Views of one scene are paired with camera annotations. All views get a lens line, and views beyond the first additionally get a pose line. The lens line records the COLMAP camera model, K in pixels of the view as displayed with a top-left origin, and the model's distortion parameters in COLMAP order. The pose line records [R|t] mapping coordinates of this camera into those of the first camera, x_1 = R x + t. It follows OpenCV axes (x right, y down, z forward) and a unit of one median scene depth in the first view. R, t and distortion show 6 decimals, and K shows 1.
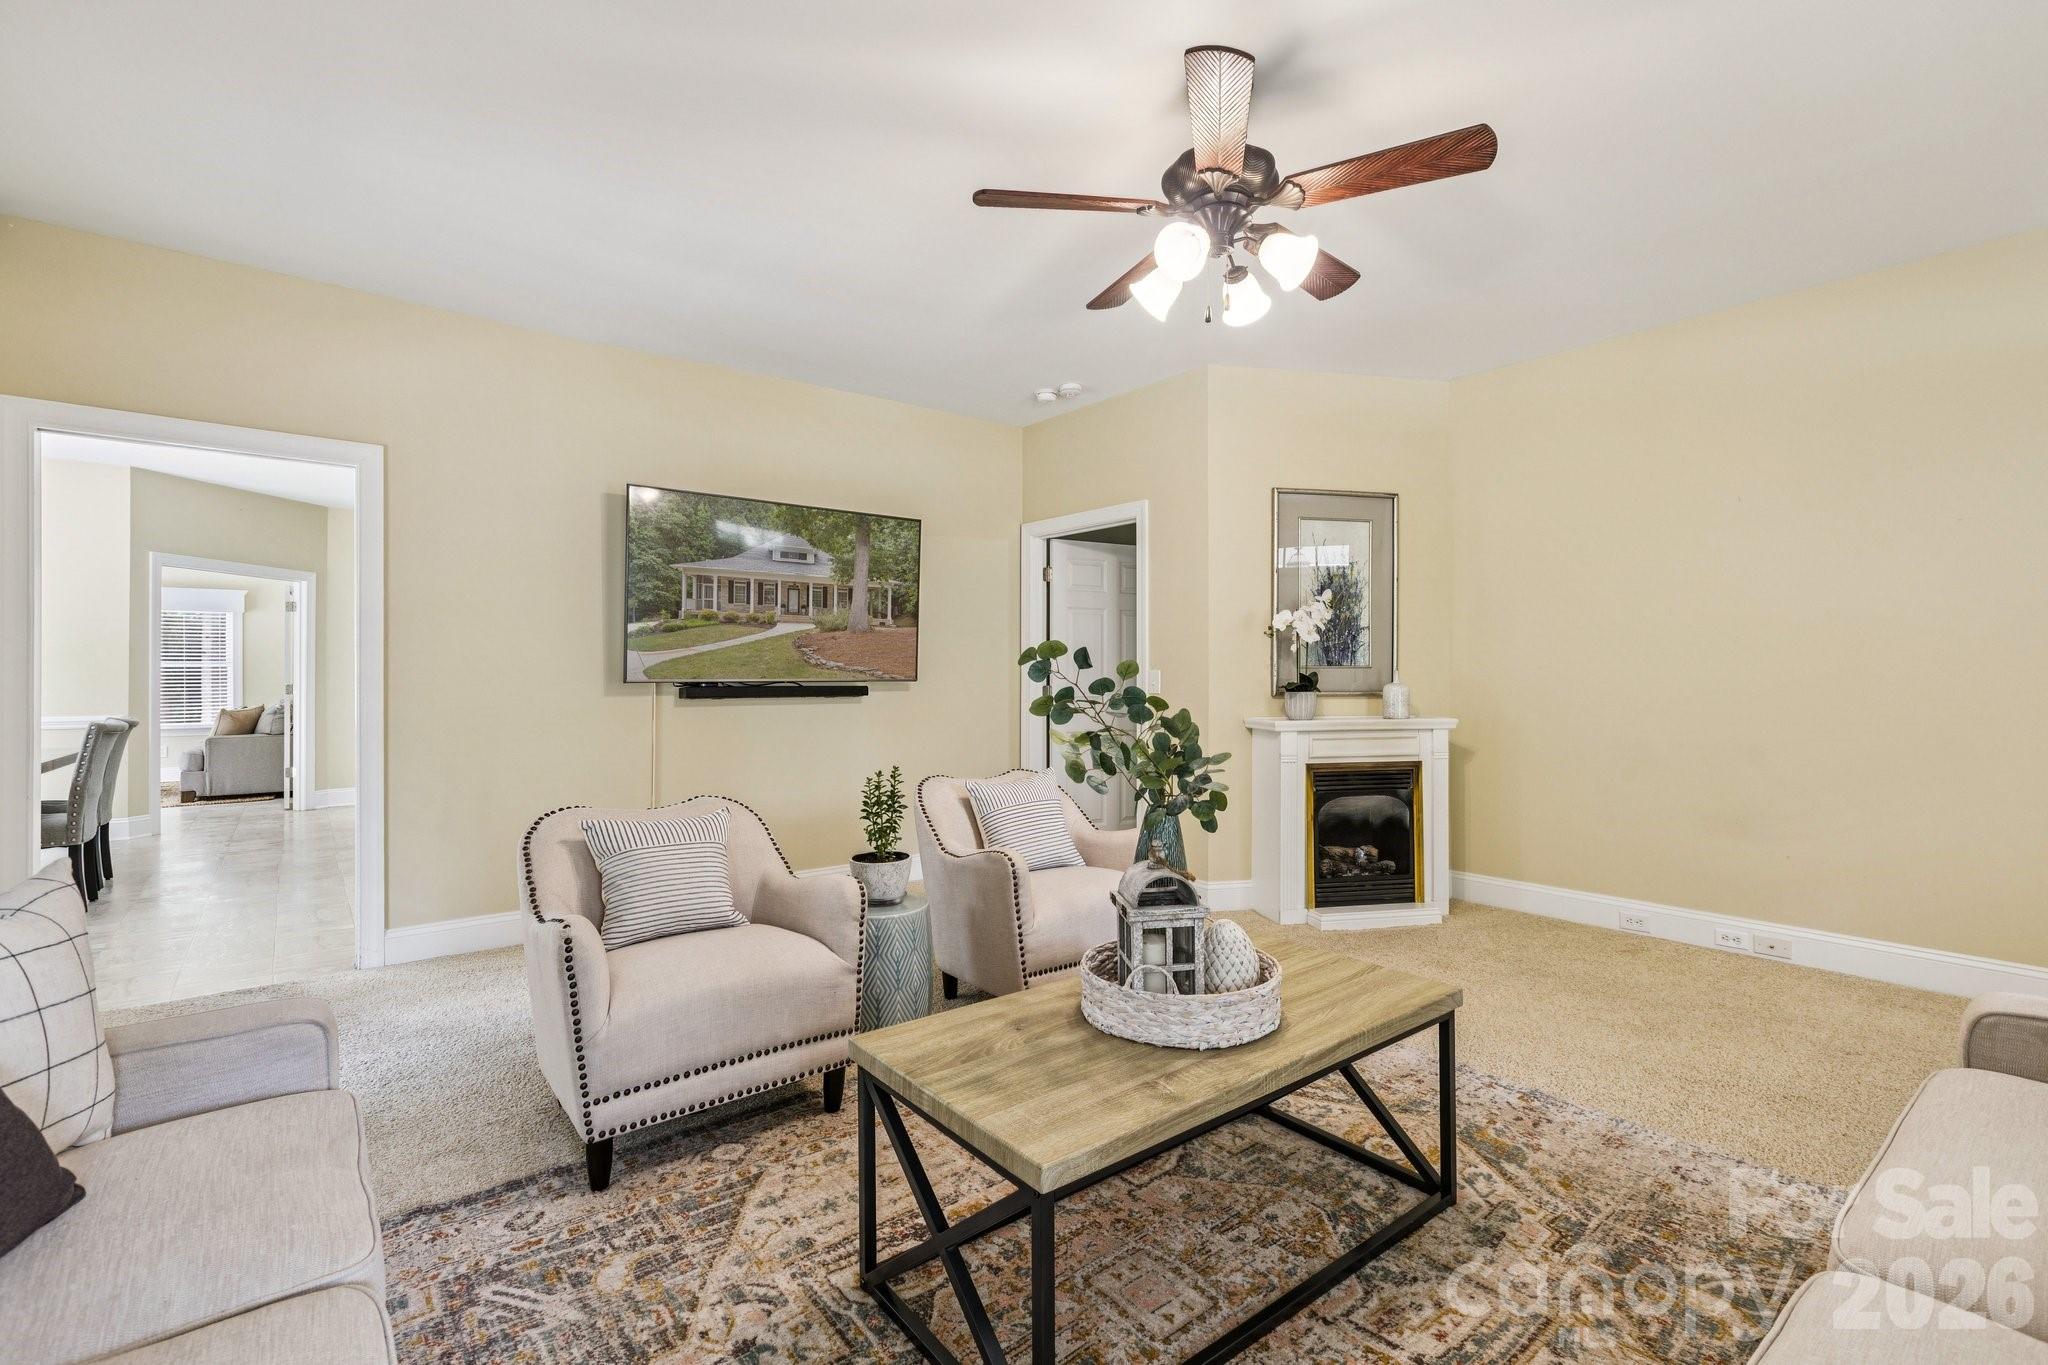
lens RADIAL K [[918.3, 0, 1024.0], [0, 918.3, 682.5], [0, 0, 1]] dist [-0.000161, 0.000030]
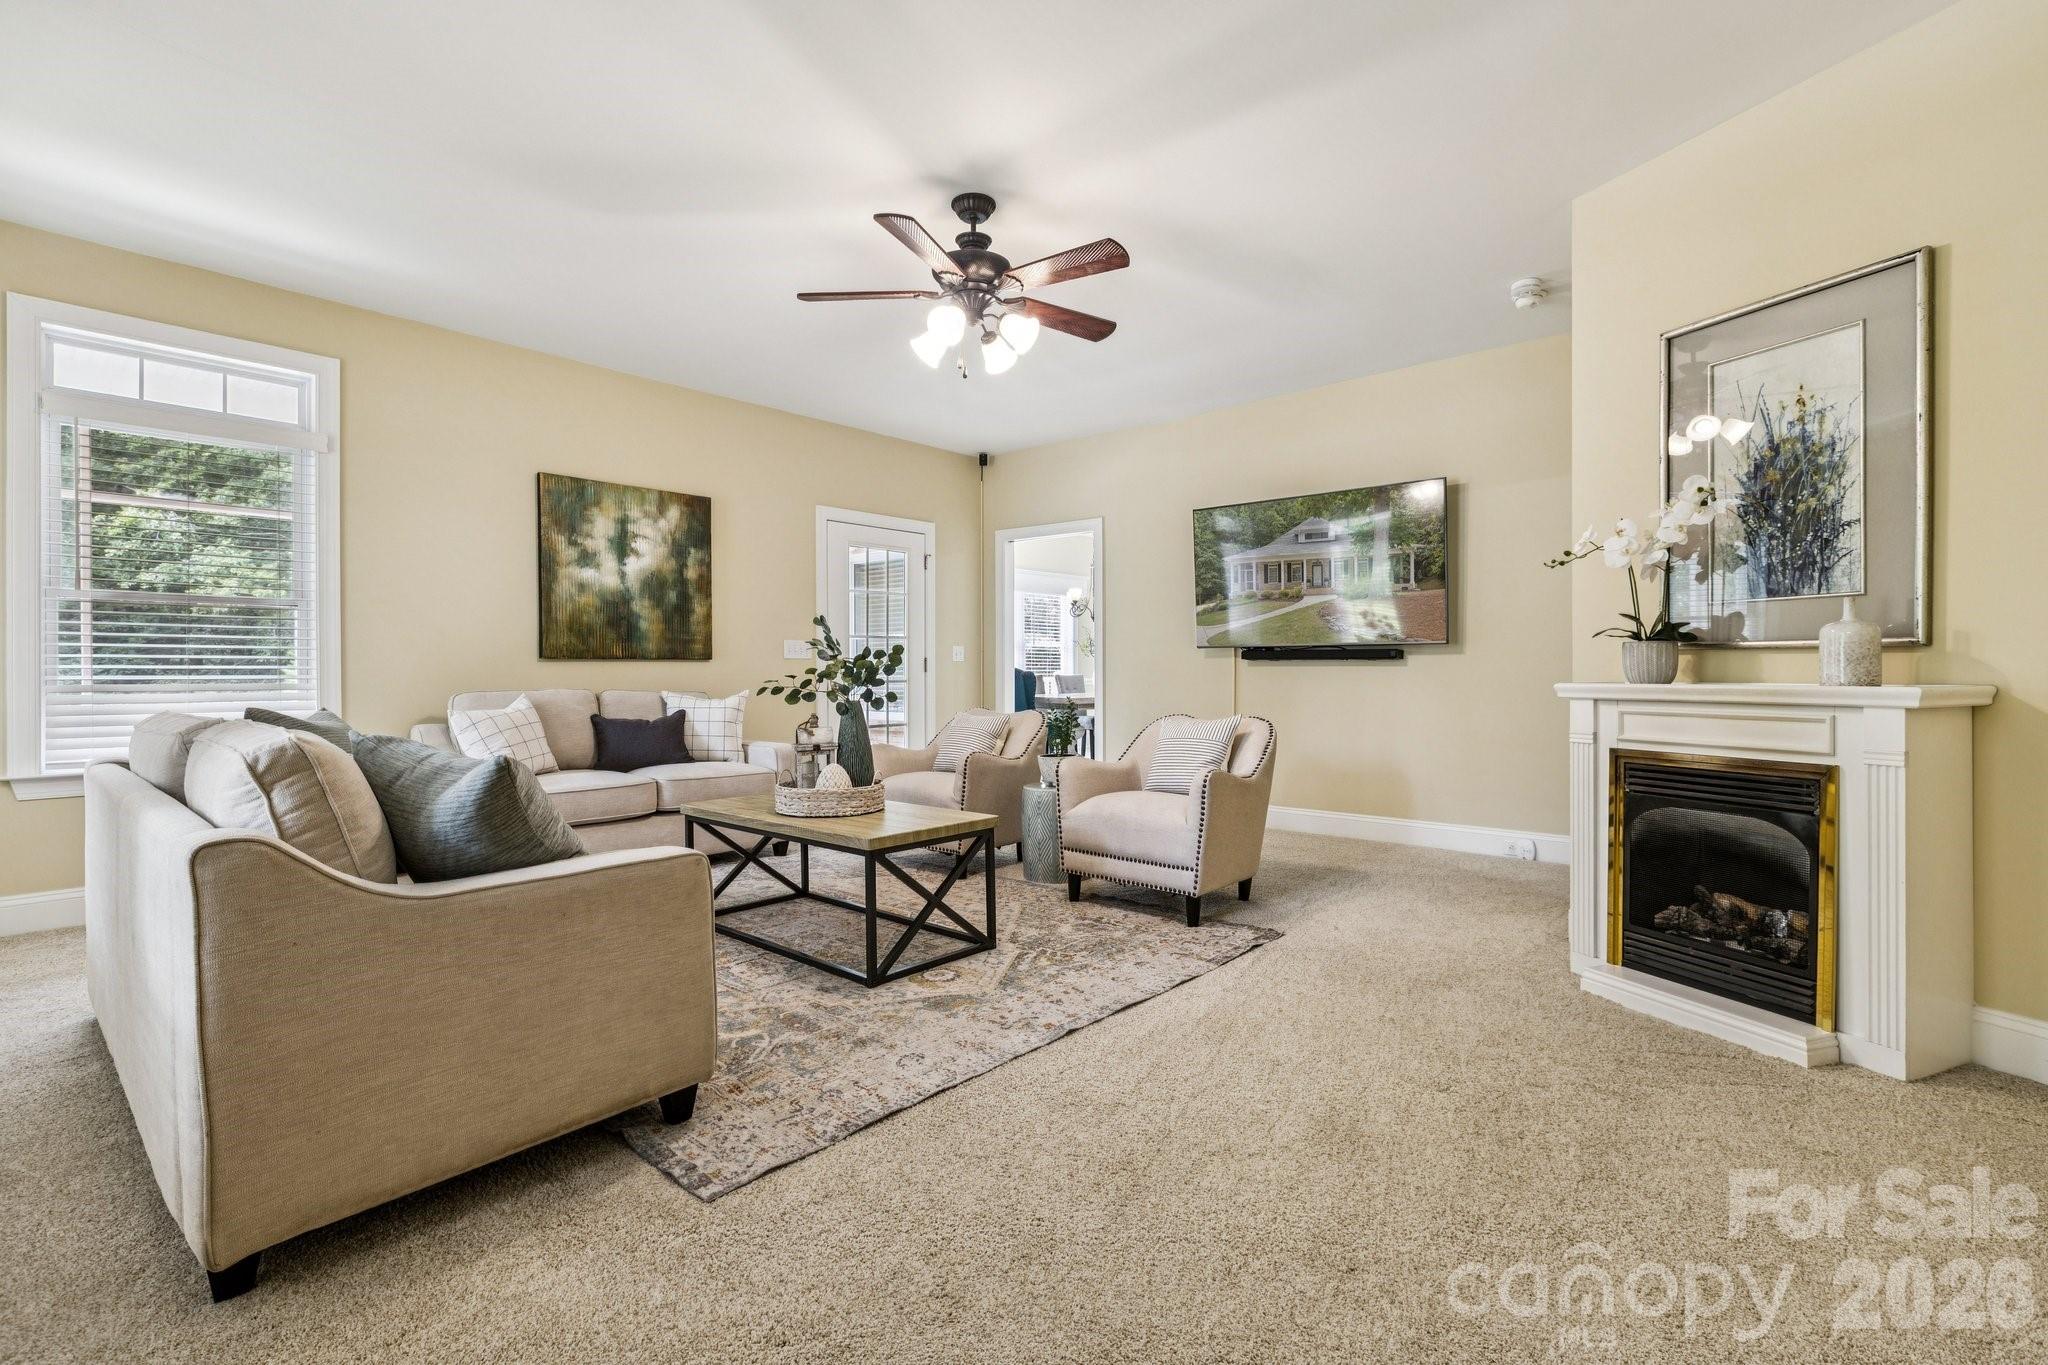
lens RADIAL K [[924.4, 0, 1033.3], [0, 924.4, 684.2], [0, 0, 1]] dist [0.003855, 0.000477]
pose [[0.187270, 0.015859, -0.982181, 0.872729], [-0.005529, 0.999871, 0.015091, 0.032977], [0.982293, 0.002604, 0.187333, 0.445095]]
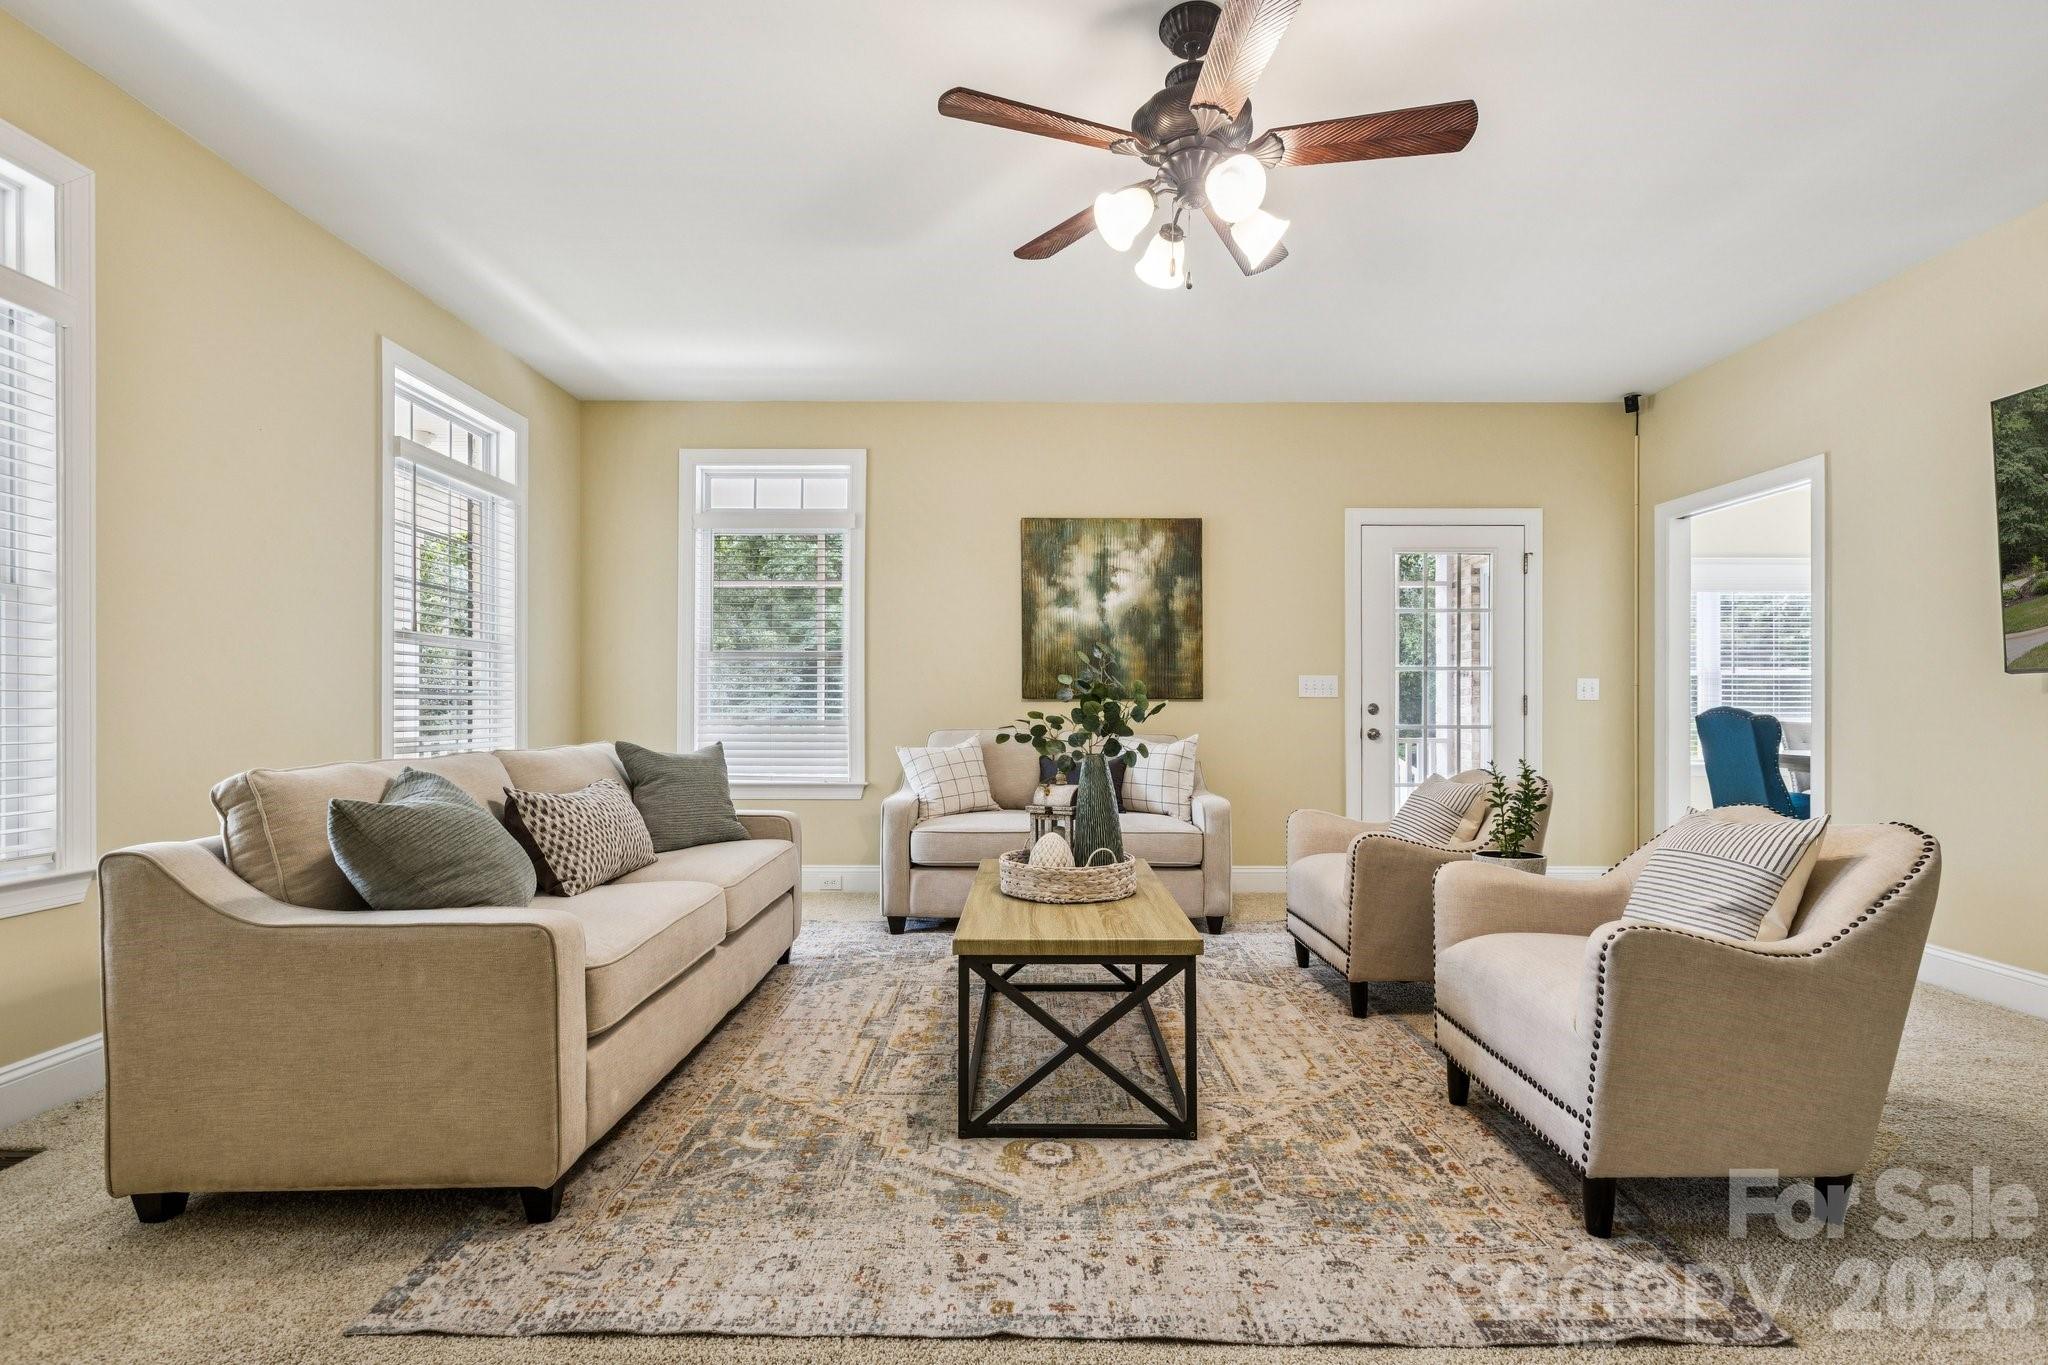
lens RADIAL K [[934.9, 0, 1036.9], [0, 934.9, 716.6], [0, 0, 1]] dist [0.000382, 0.000226]
pose [[-0.612466, 0.008025, -0.790456, 0.579438], [-0.007809, 0.999838, 0.016202, 0.025514], [0.790458, 0.016096, -0.612305, 0.788526]]
